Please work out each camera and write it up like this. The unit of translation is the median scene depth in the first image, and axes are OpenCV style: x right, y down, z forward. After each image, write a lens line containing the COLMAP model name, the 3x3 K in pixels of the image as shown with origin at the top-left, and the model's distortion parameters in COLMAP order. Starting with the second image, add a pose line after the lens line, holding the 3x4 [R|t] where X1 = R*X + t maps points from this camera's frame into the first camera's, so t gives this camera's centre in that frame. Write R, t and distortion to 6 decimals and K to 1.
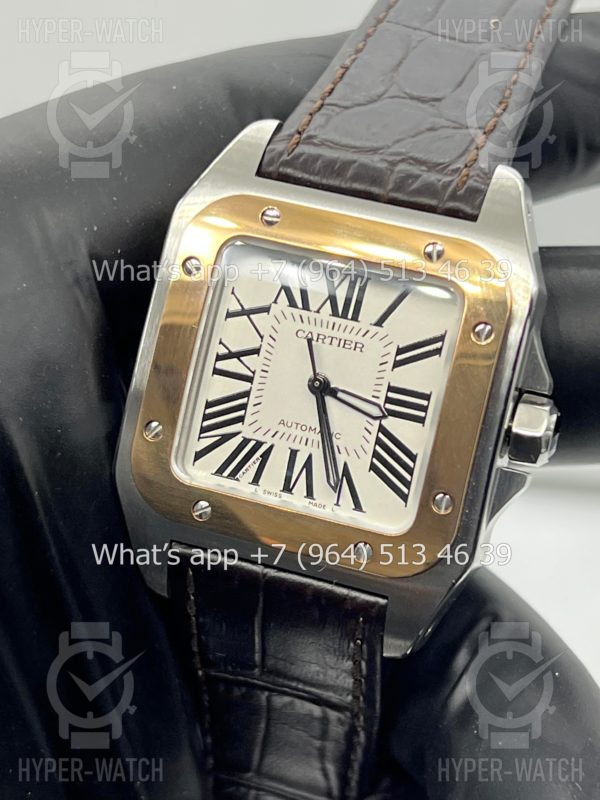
lens RADIAL K [[1841.9, 0, 299.9], [0, 1841.9, 399.2], [0, 0, 1]] dist [0.390659, -0.228385]
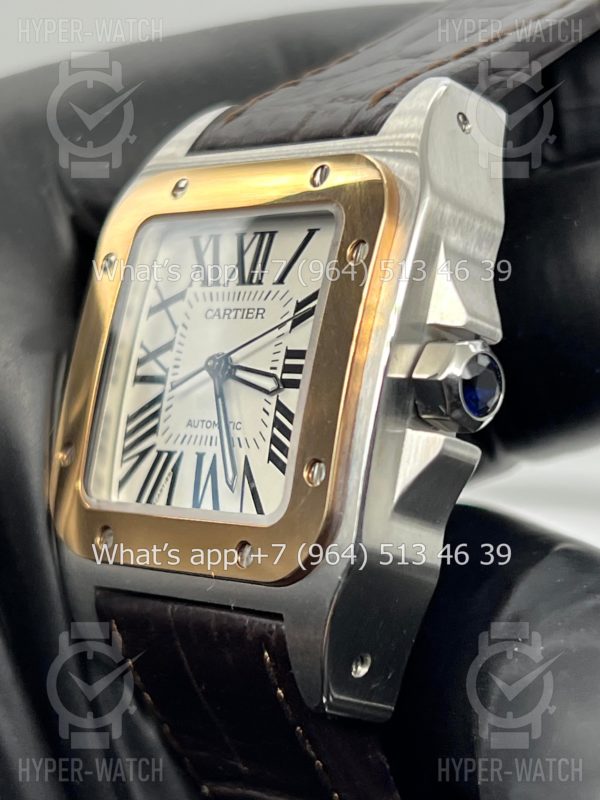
lens RADIAL K [[1841.9, 0, 299.9], [0, 1841.9, 399.2], [0, 0, 1]] dist [0.390659, -0.228385]
pose [[0.851383, -0.145862, -0.503857, 0.437442], [-0.001608, 0.959830, -0.280578, 0.228023], [0.524543, 0.239689, 0.816948, 0.369256]]
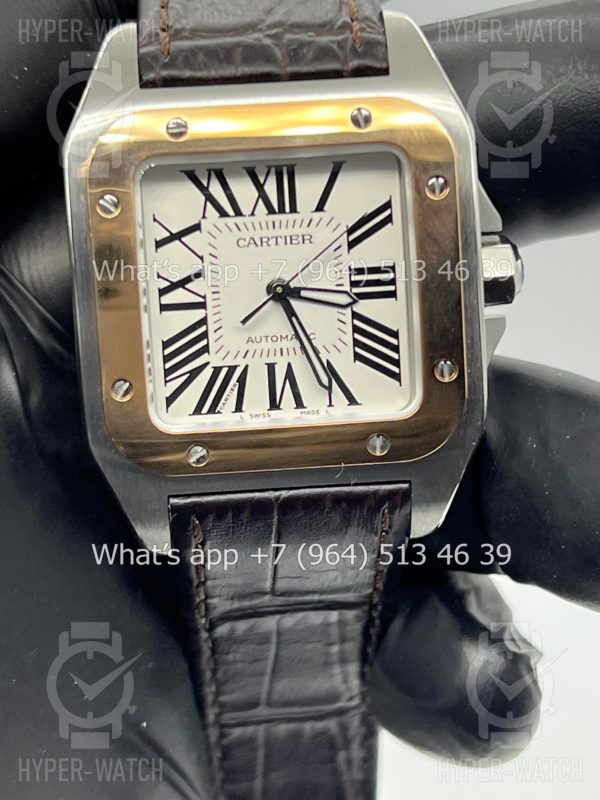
lens RADIAL K [[1841.9, 0, 299.9], [0, 1841.9, 399.2], [0, 0, 1]] dist [0.390659, -0.228385]
pose [[0.920865, -0.300426, 0.248498, -0.228632], [0.280684, 0.953212, 0.112266, -0.056762], [-0.270599, -0.033633, 0.962105, 0.092024]]
